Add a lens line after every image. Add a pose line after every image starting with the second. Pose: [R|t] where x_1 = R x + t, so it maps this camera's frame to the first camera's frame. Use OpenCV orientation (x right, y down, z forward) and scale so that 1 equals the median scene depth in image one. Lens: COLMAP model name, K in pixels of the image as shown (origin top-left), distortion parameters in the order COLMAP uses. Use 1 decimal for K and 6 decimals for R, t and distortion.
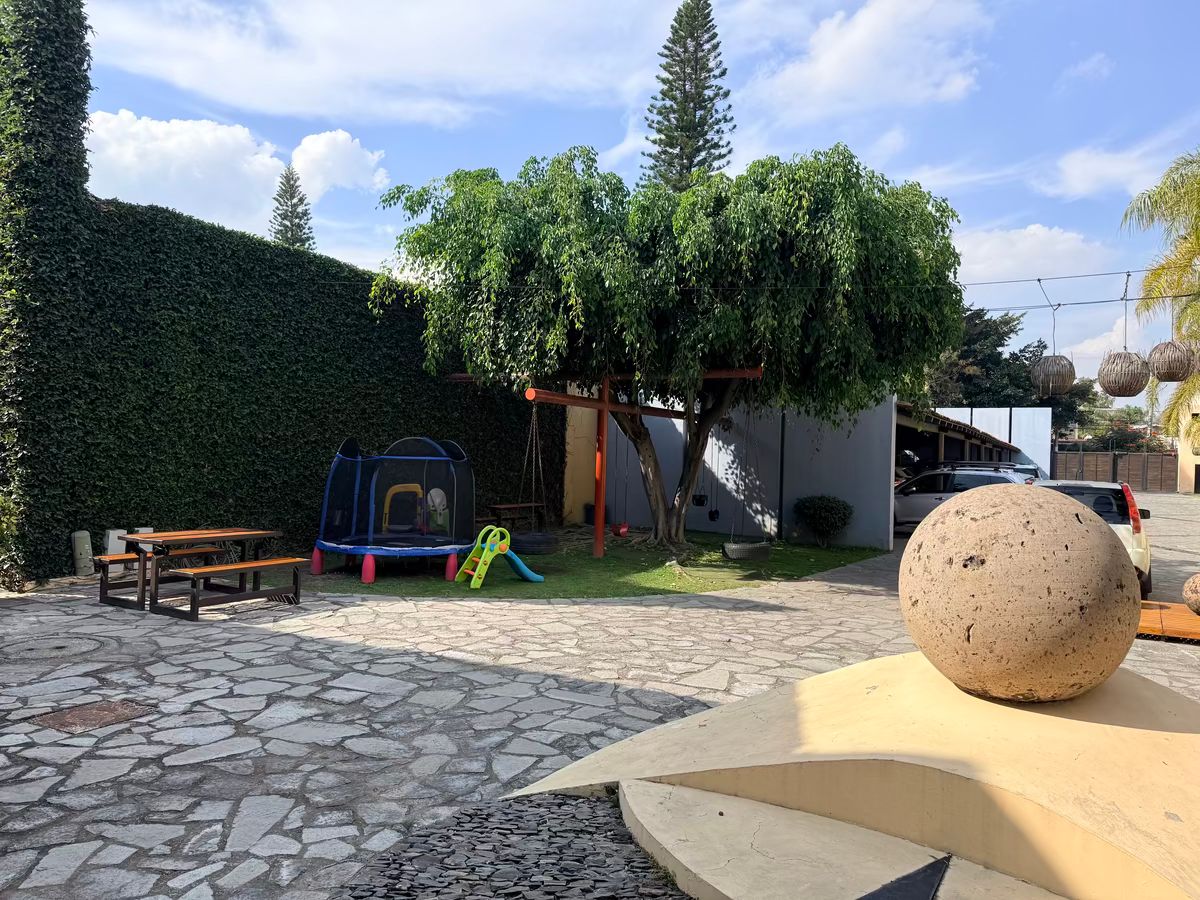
lens RADIAL K [[864.7, 0, 600.0], [0, 864.7, 450.0], [0, 0, 1]] dist [0.088074, -0.033267]
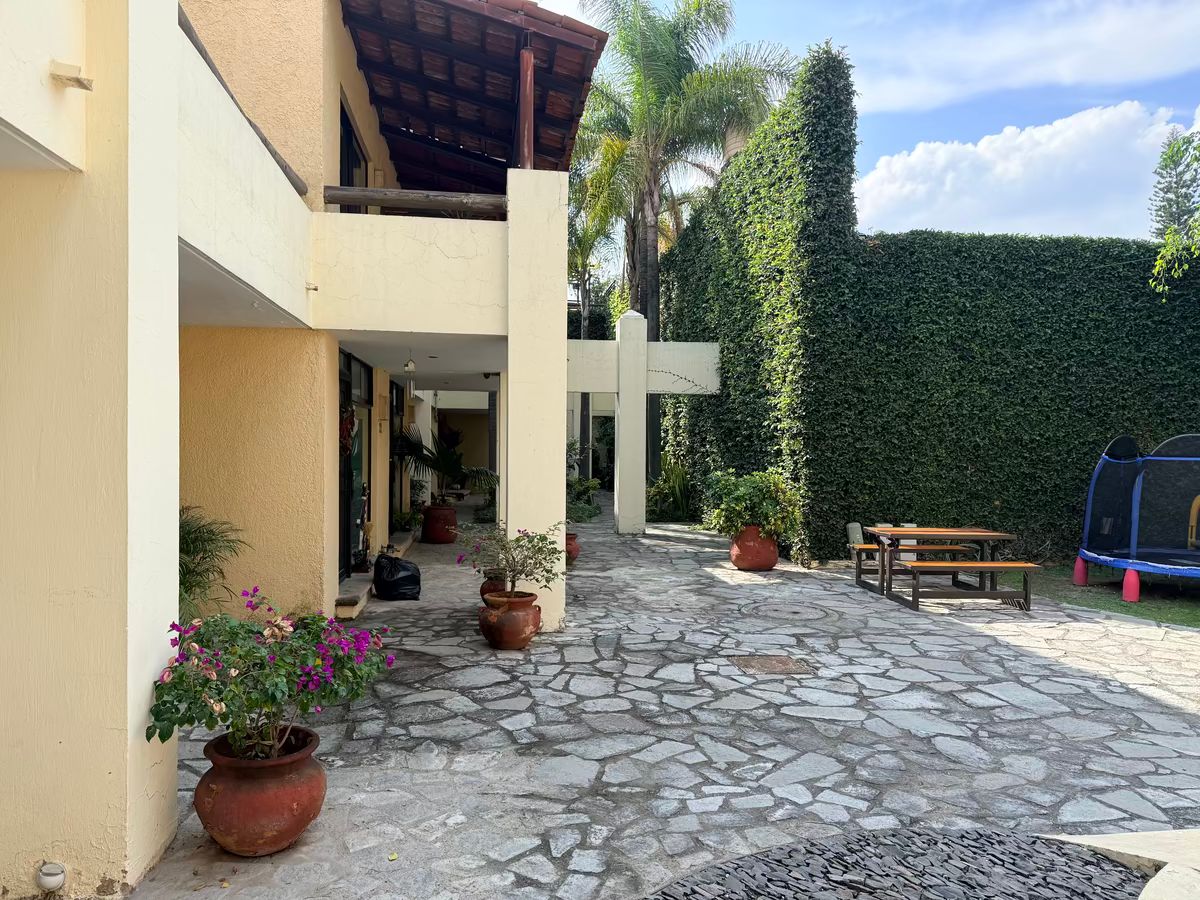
lens RADIAL K [[855.6, 0, 600.2], [0, 855.6, 463.7], [0, 0, 1]] dist [0.083598, -0.030727]
pose [[0.607060, -0.002084, -0.794653, 0.141545], [0.010442, 0.999931, 0.005354, 0.003844], [0.794587, -0.011548, 0.607040, 0.044894]]
